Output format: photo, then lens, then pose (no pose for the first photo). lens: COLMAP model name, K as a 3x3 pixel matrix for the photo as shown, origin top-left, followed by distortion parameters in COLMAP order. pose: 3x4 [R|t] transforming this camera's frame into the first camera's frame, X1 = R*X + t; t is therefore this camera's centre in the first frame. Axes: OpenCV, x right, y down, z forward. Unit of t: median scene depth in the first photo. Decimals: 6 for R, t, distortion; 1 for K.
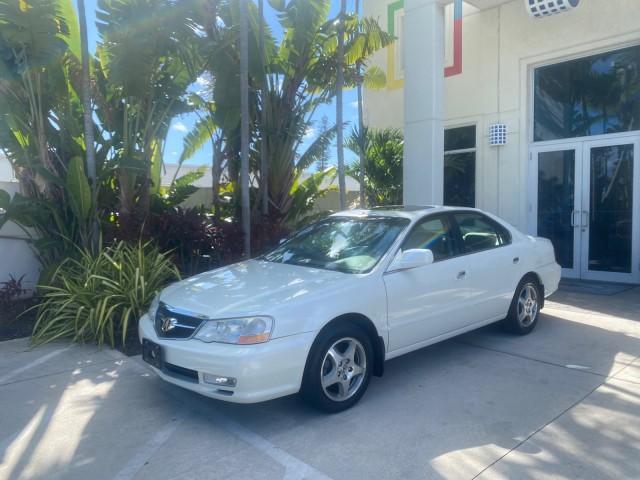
lens RADIAL K [[491.2, 0, 320.0], [0, 491.2, 240.0], [0, 0, 1]] dist [-0.004867, -0.000113]
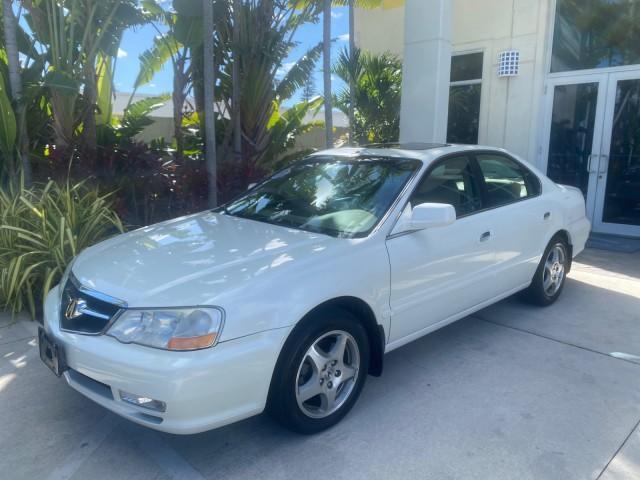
lens RADIAL K [[495.6, 0, 325.6], [0, 495.6, 238.3], [0, 0, 1]] dist [0.016885, 0.003472]
pose [[0.998884, 0.012808, 0.045467, 0.005433], [-0.018025, 0.993054, 0.116272, -0.008268], [-0.043662, -0.116962, 0.992176, 0.184463]]
